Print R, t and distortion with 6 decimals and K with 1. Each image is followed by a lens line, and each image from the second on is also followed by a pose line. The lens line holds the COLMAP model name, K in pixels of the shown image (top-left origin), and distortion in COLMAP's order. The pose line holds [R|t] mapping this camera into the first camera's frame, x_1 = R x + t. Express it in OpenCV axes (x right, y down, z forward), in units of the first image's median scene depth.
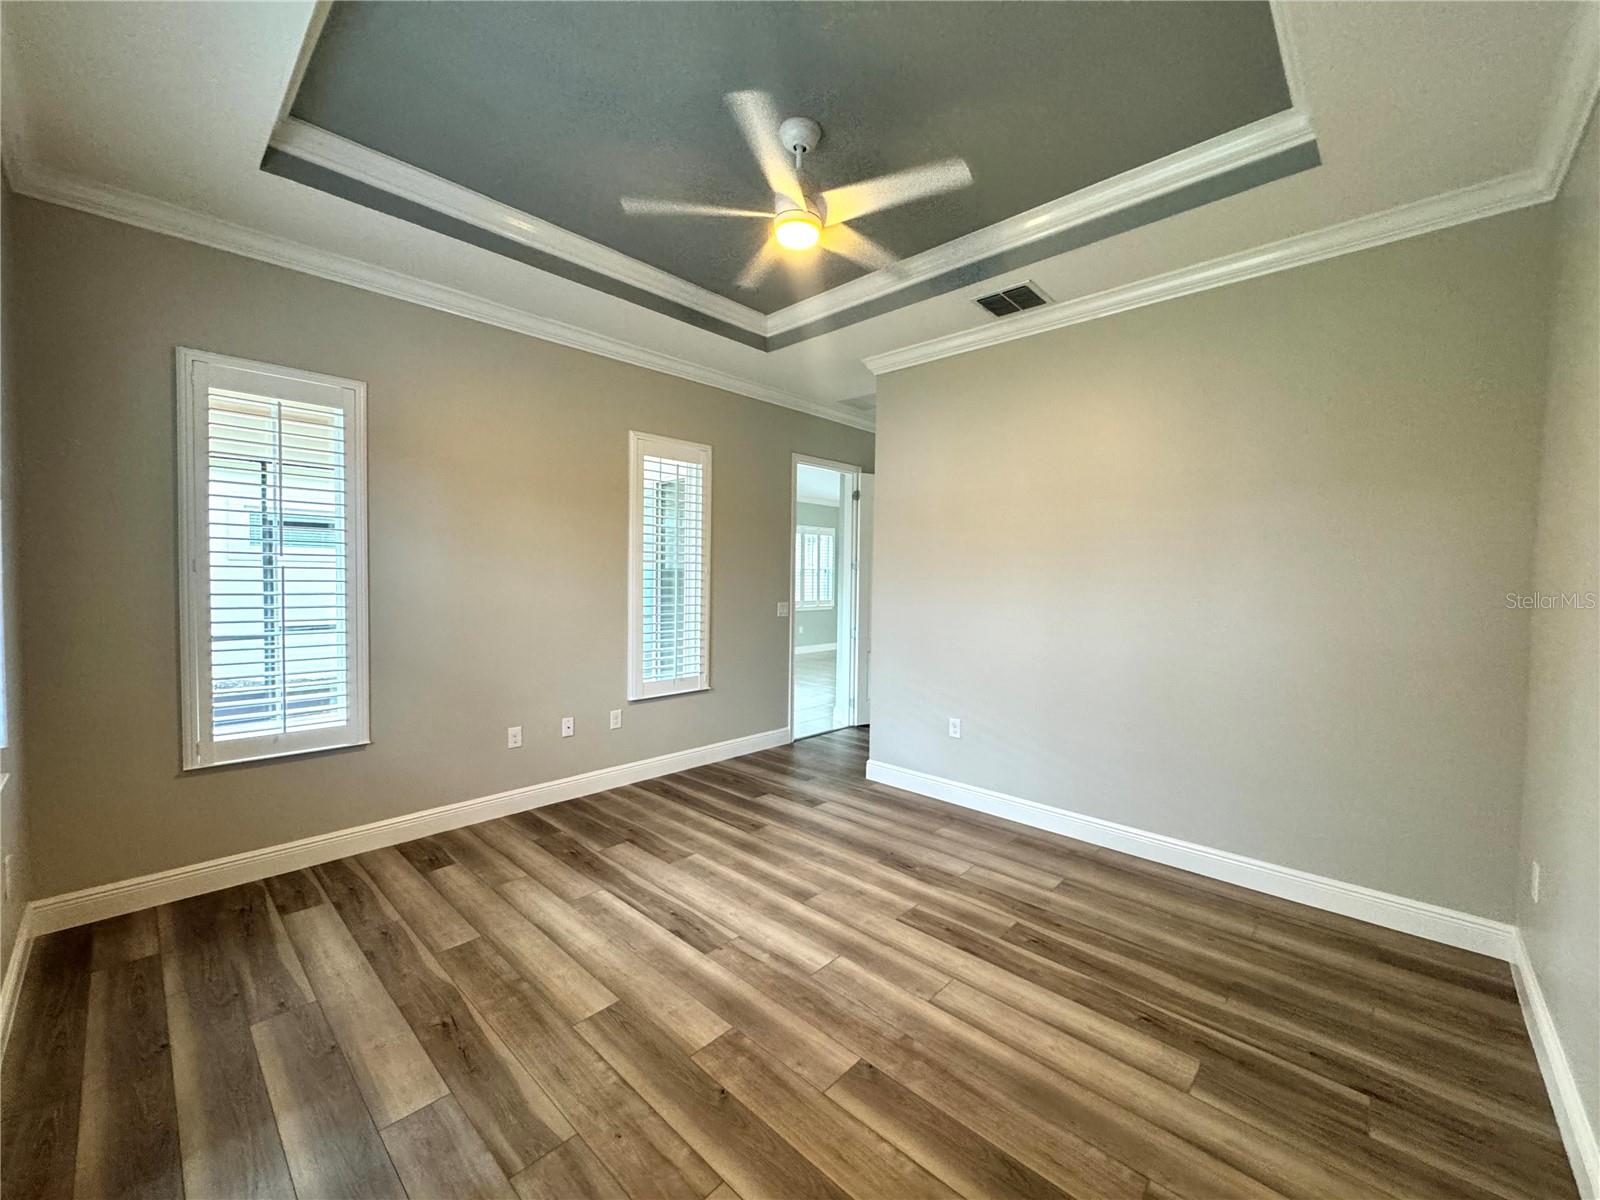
lens RADIAL K [[640.8, 0, 798.9], [0, 640.8, 598.8], [0, 0, 1]] dist [-0.003763, 0.000482]
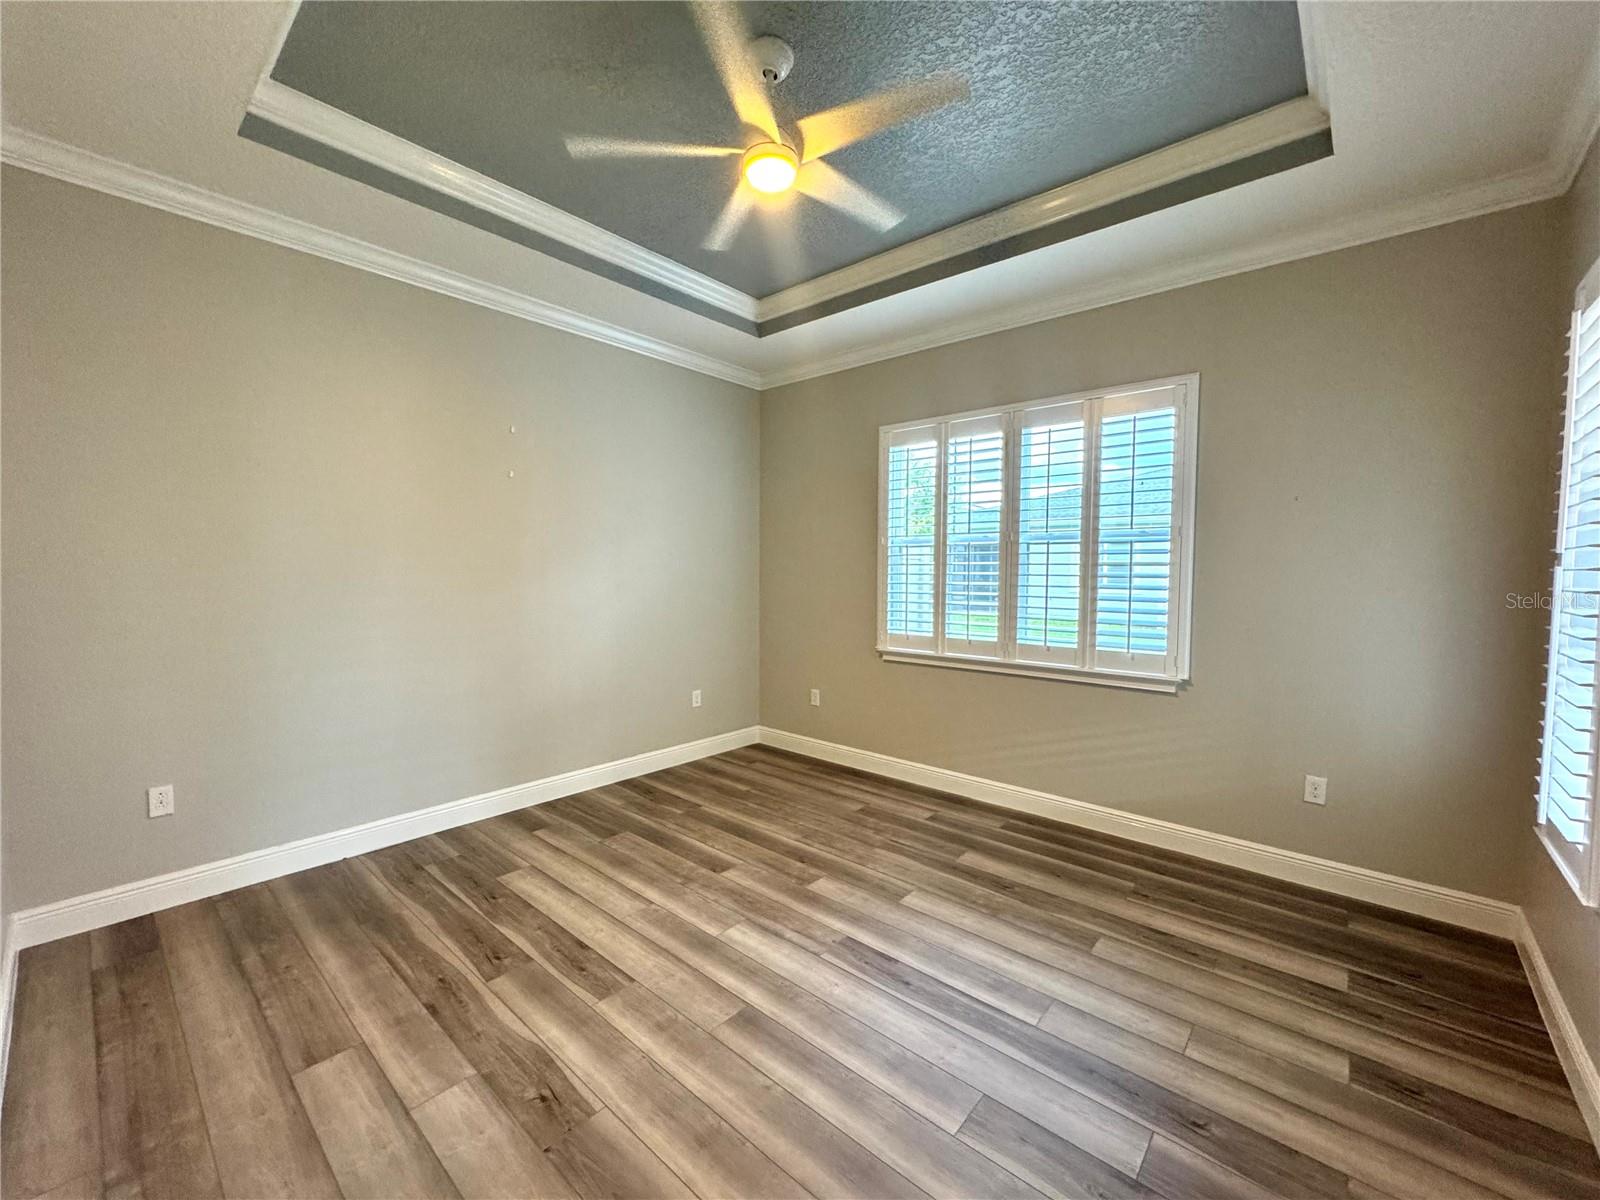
lens RADIAL K [[640.8, 0, 798.9], [0, 640.8, 598.8], [0, 0, 1]] dist [-0.003763, 0.000482]
pose [[-0.998963, -0.019344, -0.041206, -0.015795], [-0.022553, 0.996628, 0.078890, -0.062112], [0.039541, 0.079737, -0.996031, 1.892644]]
